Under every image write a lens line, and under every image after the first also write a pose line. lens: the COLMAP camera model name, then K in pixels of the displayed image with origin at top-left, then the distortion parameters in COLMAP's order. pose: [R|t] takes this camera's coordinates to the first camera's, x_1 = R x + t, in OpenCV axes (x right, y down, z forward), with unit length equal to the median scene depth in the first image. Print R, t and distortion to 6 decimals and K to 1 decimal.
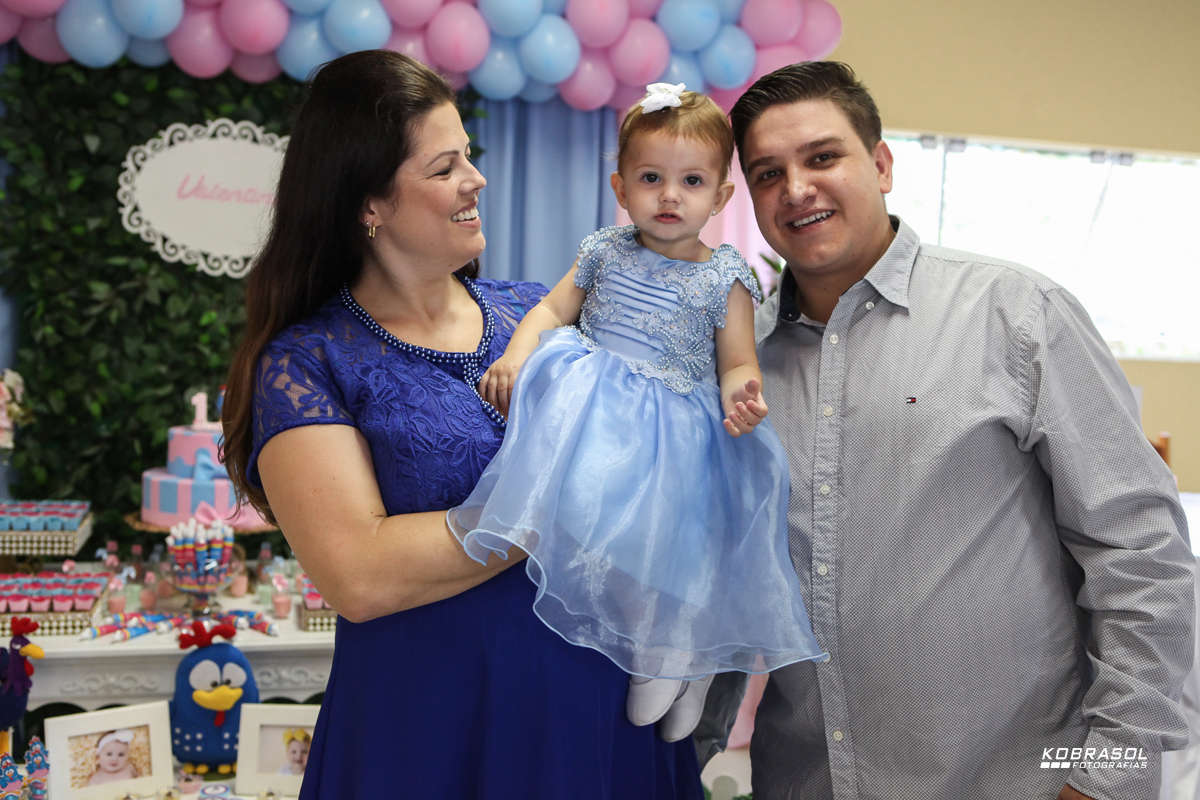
lens RADIAL K [[1253.9, 0, 604.6], [0, 1253.9, 405.4], [0, 0, 1]] dist [-0.060458, 0.106519]
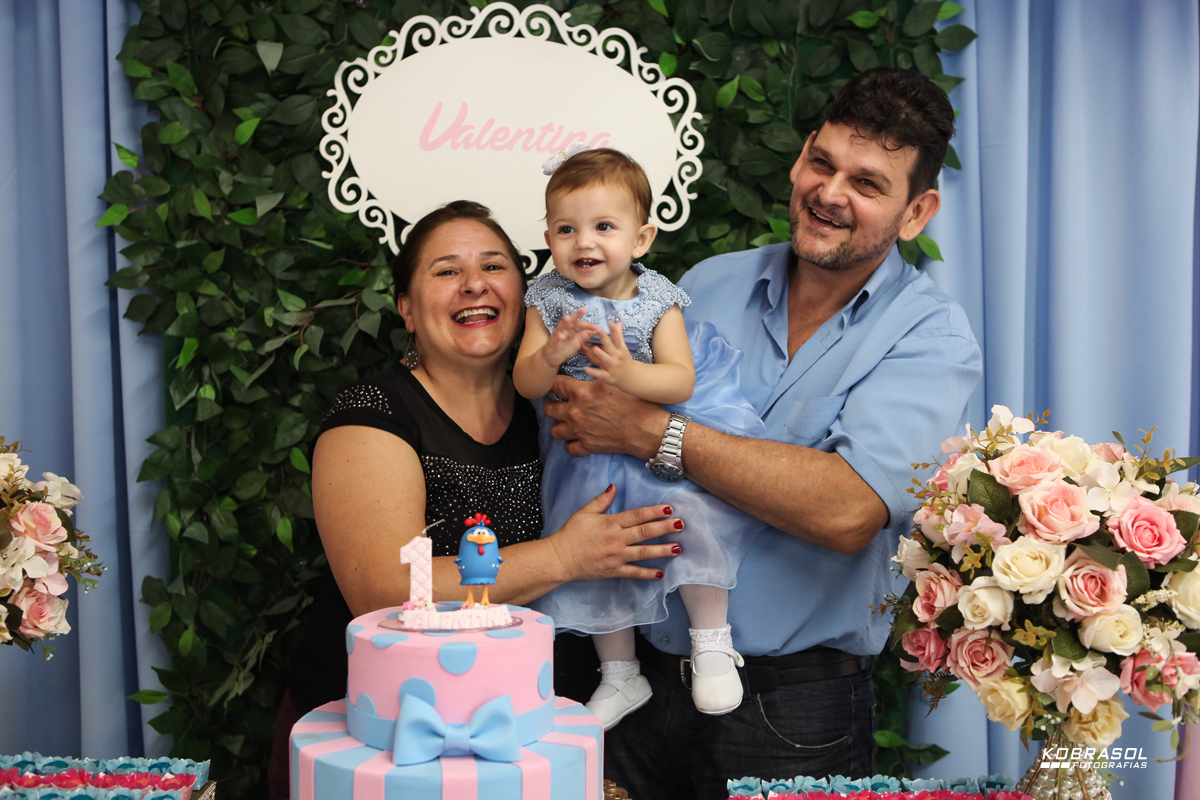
lens RADIAL K [[1253.9, 0, 604.6], [0, 1253.9, 405.4], [0, 0, 1]] dist [-0.060458, 0.106519]
pose [[0.965978, -0.022123, -0.257676, -0.126647], [0.012889, 0.999215, -0.037470, -0.030974], [0.258302, 0.032874, 0.965505, 0.501311]]
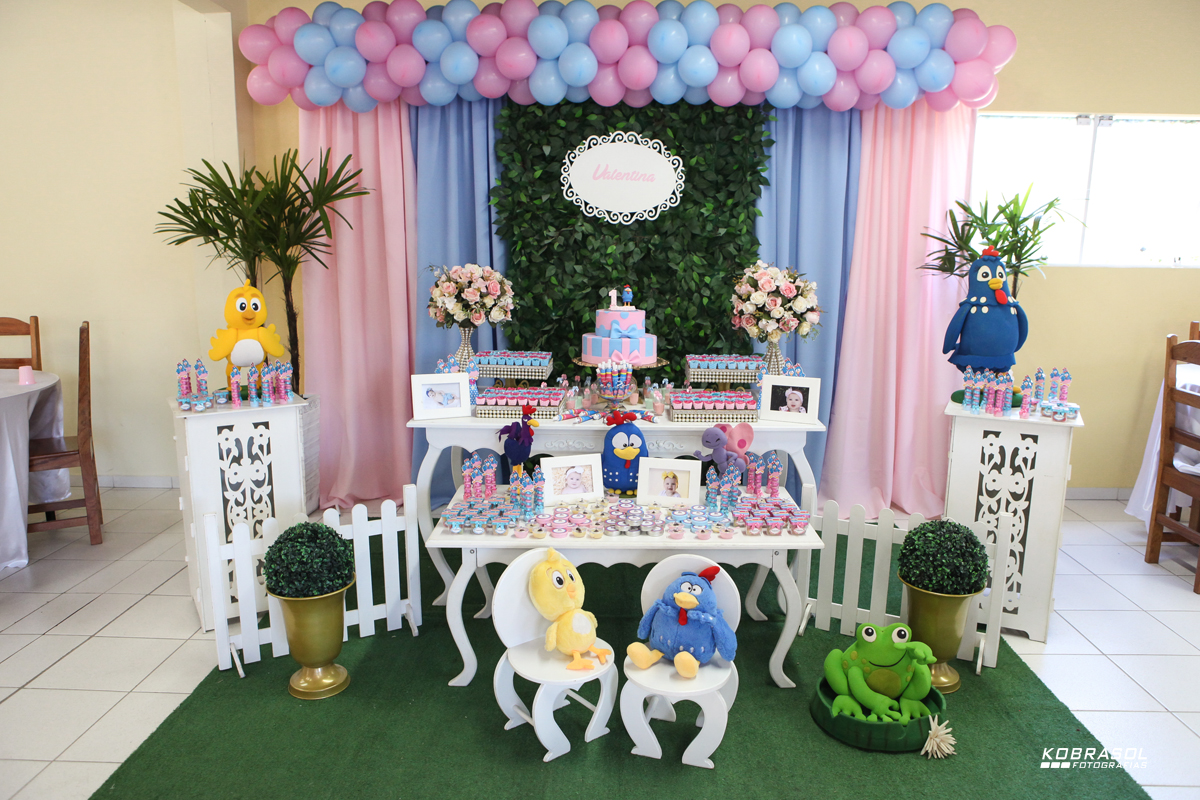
lens RADIAL K [[839.1, 0, 600.0], [0, 839.1, 400.0], [0, 0, 1]] dist [-0.090438, 0.001806]
pose [[0.956847, 0.021925, -0.289763, 0.004779], [0.006425, 0.995310, 0.096527, 0.025727], [0.290520, -0.094223, 0.952218, -0.120261]]
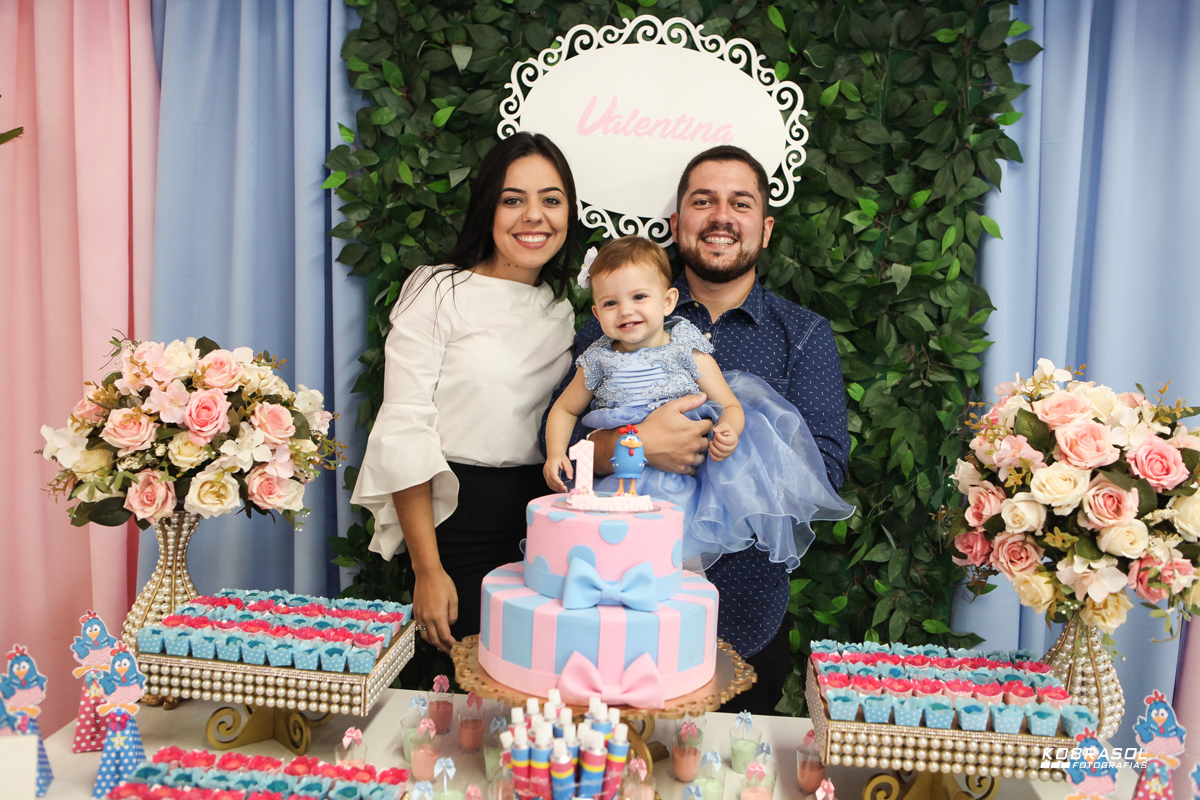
lens RADIAL K [[1084.4, 0, 604.7], [0, 1084.4, 397.2], [0, 0, 1]] dist [-0.073385, 0.088025]
pose [[0.942034, 0.032053, -0.333983, -0.129001], [-0.030455, 0.999486, 0.010021, -0.027893], [0.334132, 0.000732, 0.942526, 0.455923]]
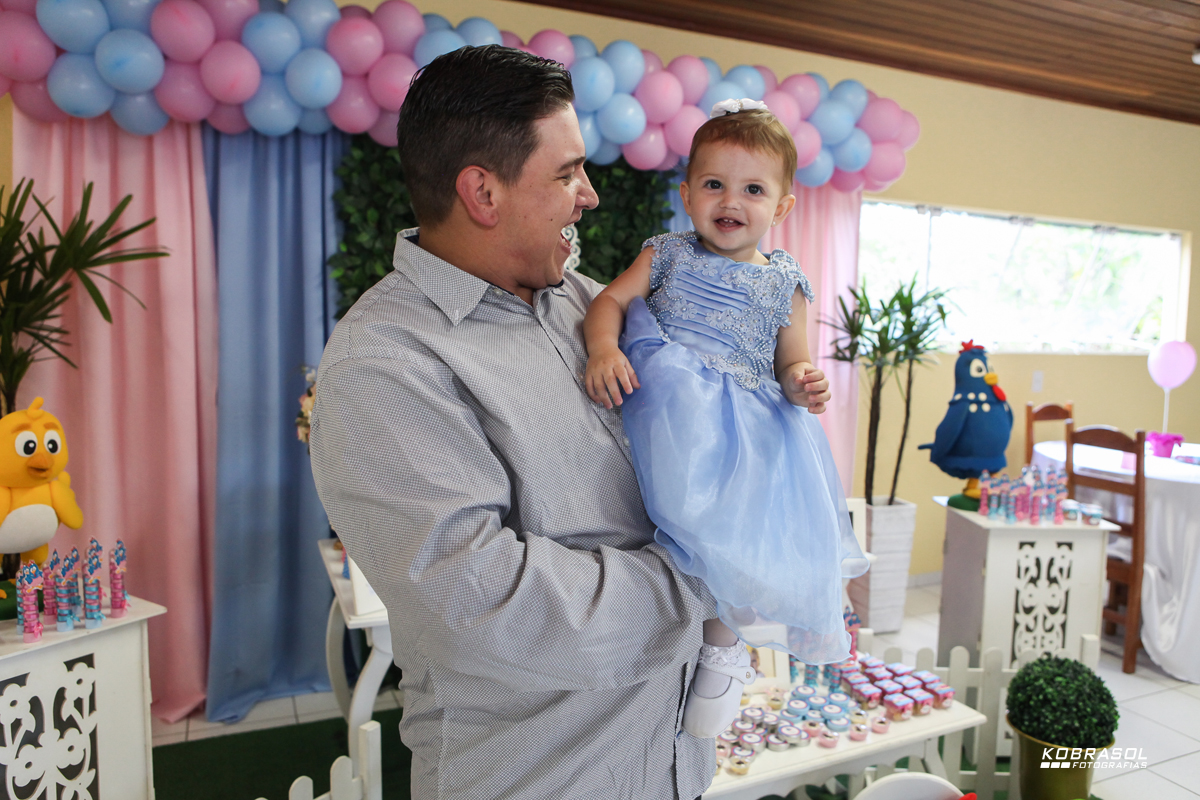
lens RADIAL K [[858.9, 0, 600.0], [0, 858.9, 400.0], [0, 0, 1]] dist [-0.114816, 0.081639]
pose [[0.988289, -0.035702, 0.148359, -0.357531], [0.034355, 0.999342, 0.011631, -0.012926], [-0.148677, -0.006398, 0.988865, 0.087232]]
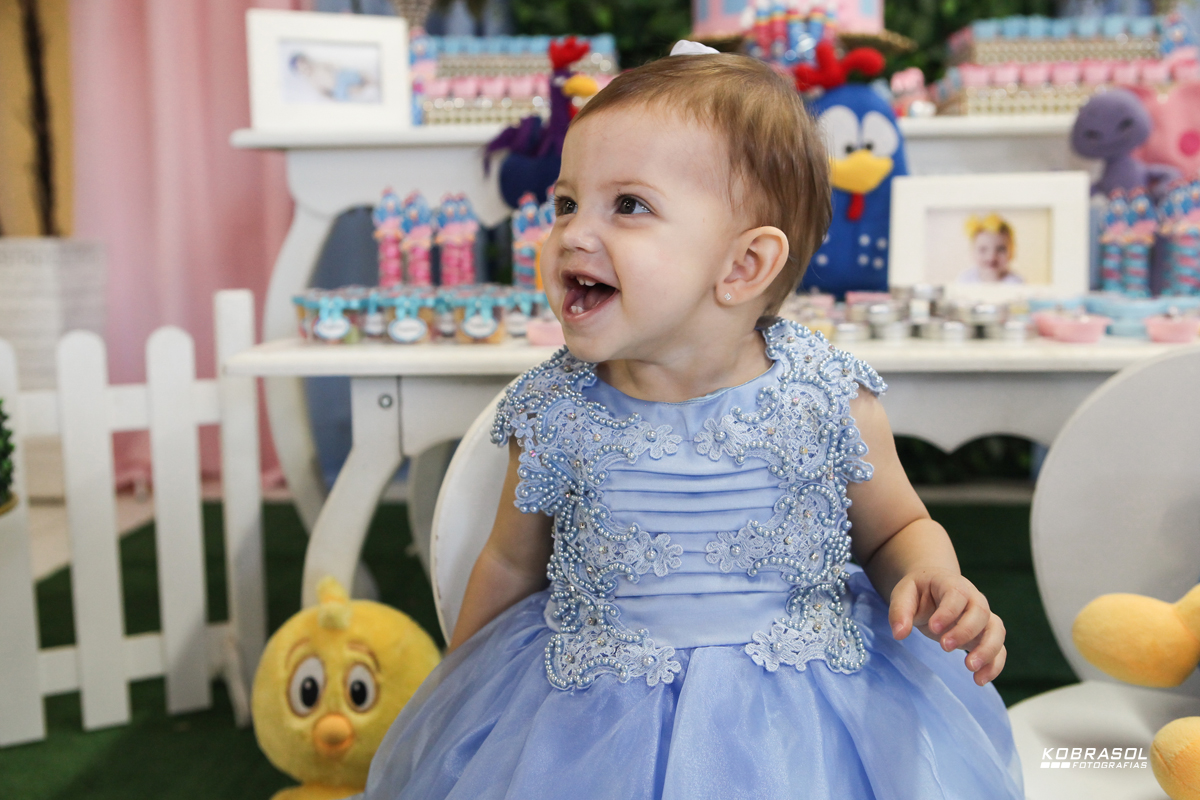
lens RADIAL K [[1144.8, 0, 600.0], [0, 1144.8, 400.0], [0, 0, 1]] dist [-0.085198, 0.112435]
pose [[0.945856, -0.011131, -0.324395, -0.166902], [0.016770, 0.999753, 0.014592, 0.229674], [0.324152, -0.019242, 0.945809, 0.278847]]
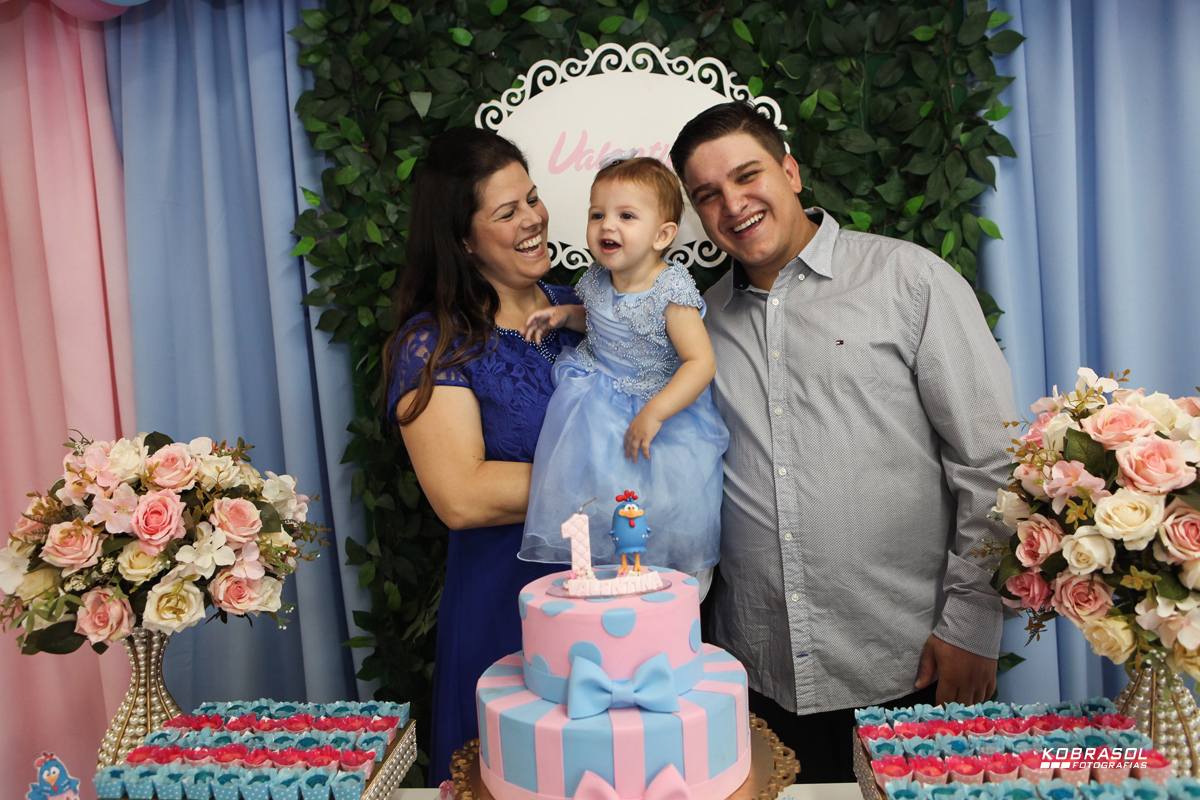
lens RADIAL K [[978.0, 0, 603.2], [0, 978.0, 403.5], [0, 0, 1]] dist [-0.083971, 0.084904]
pose [[0.936054, -0.062774, -0.346211, -0.150062], [0.065355, 0.997853, -0.004226, -0.041411], [0.345733, -0.018671, 0.938147, 0.538724]]
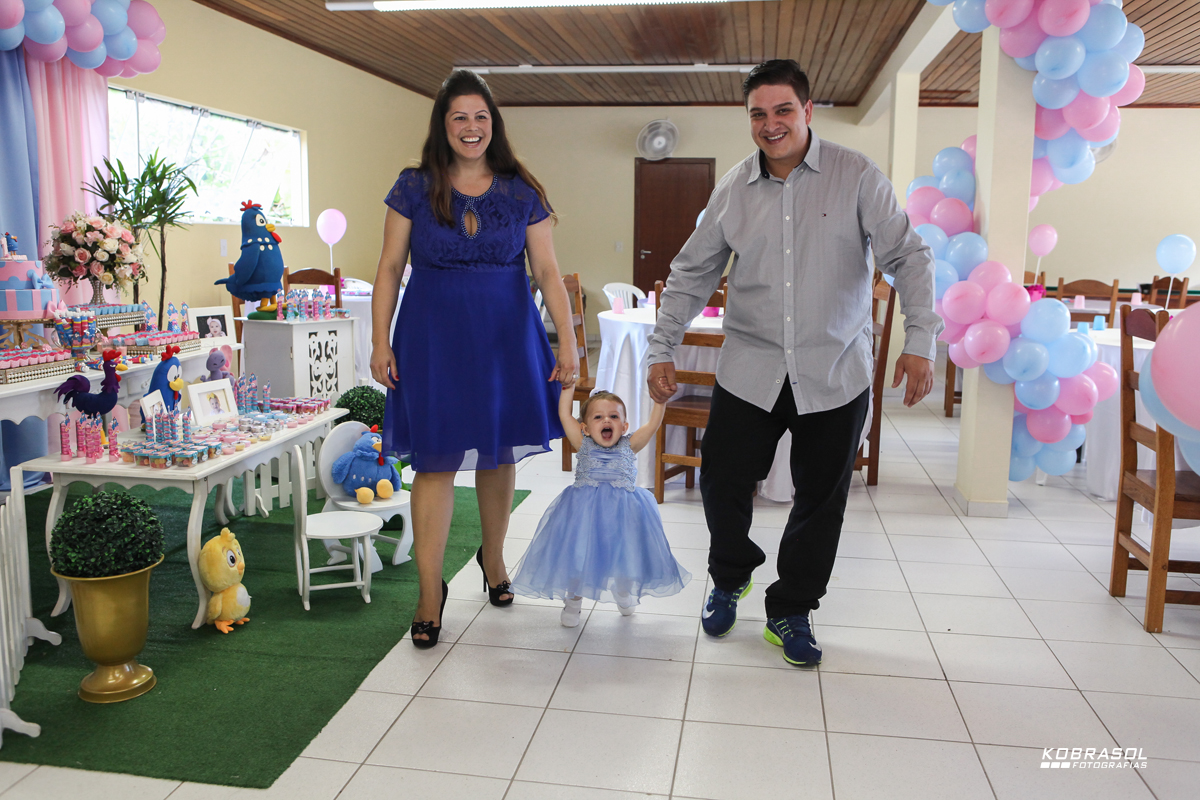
lens RADIAL K [[978.0, 0, 603.2], [0, 978.0, 403.5], [0, 0, 1]] dist [-0.083971, 0.084904]
pose [[0.402451, -0.179361, 0.897699, -0.945795], [0.073286, 0.983783, 0.163706, 0.045259], [-0.912503, -0.000095, 0.409069, -0.145193]]
